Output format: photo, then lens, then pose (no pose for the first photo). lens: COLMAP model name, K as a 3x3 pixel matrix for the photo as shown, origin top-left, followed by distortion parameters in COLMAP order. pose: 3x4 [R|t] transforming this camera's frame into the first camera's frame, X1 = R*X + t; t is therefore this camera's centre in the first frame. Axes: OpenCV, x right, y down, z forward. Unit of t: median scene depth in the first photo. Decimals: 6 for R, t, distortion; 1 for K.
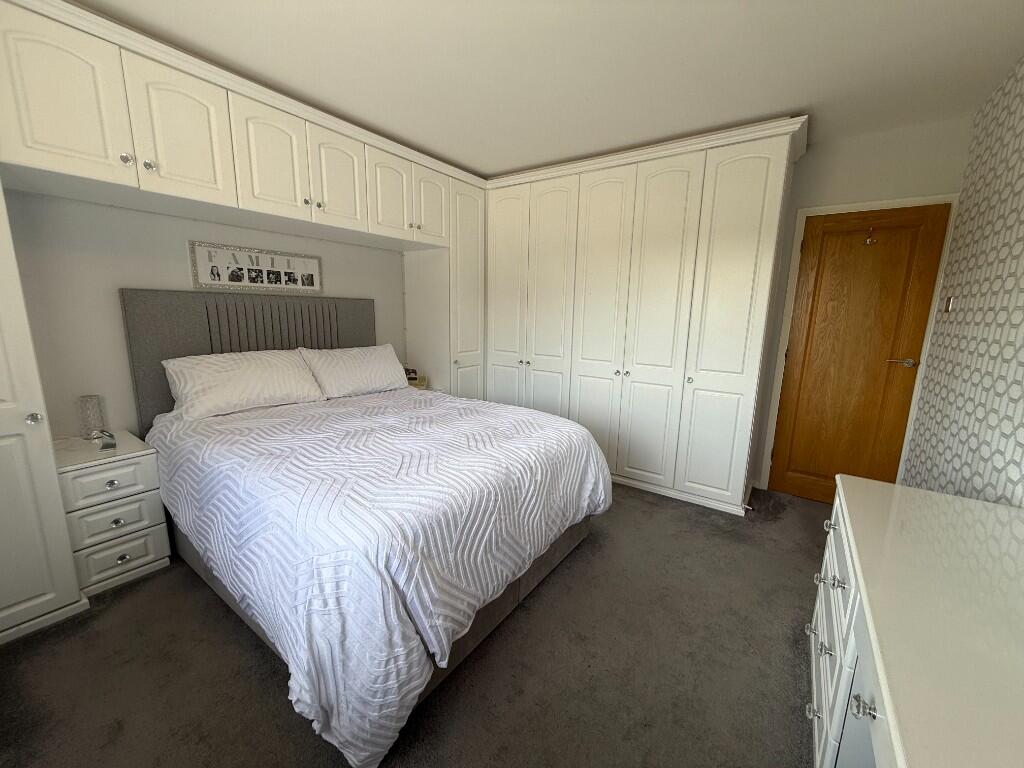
lens RADIAL K [[406.9, 0, 509.0], [0, 406.9, 382.1], [0, 0, 1]] dist [0.001030, -0.000215]
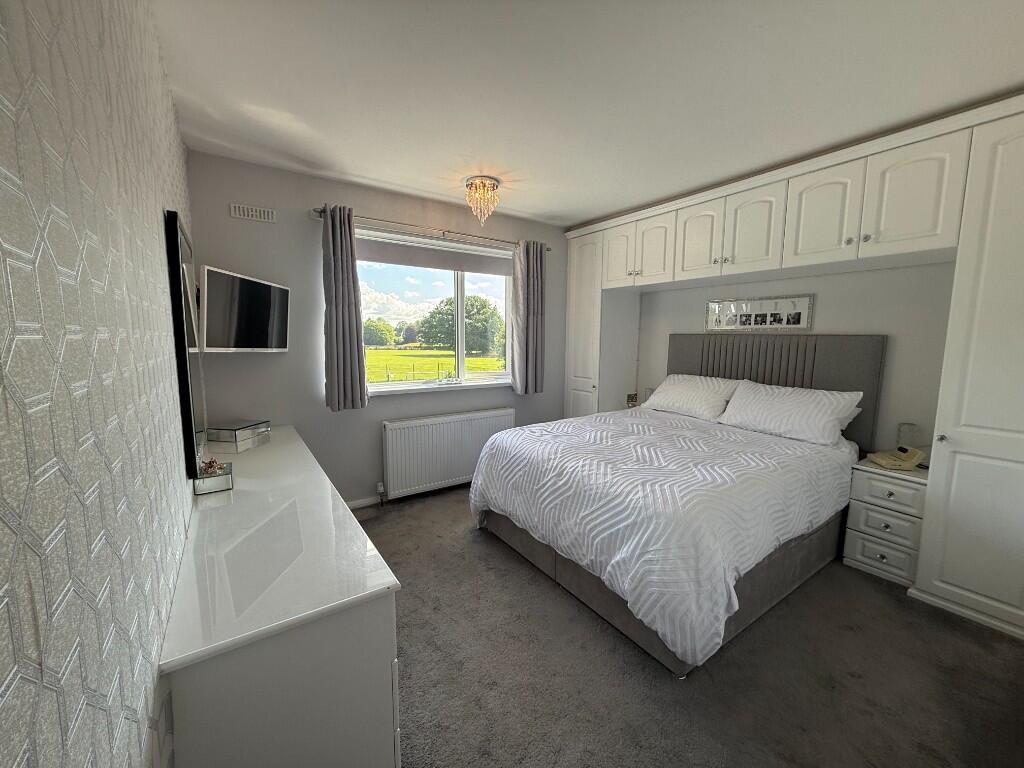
lens RADIAL K [[406.9, 0, 512.6], [0, 406.9, 387.3], [0, 0, 1]] dist [0.001030, -0.000215]
pose [[-0.327847, 0.096198, -0.939820, 0.745395], [-0.182128, 0.969705, 0.162790, -0.126037], [0.927009, 0.224538, -0.300395, 0.716210]]
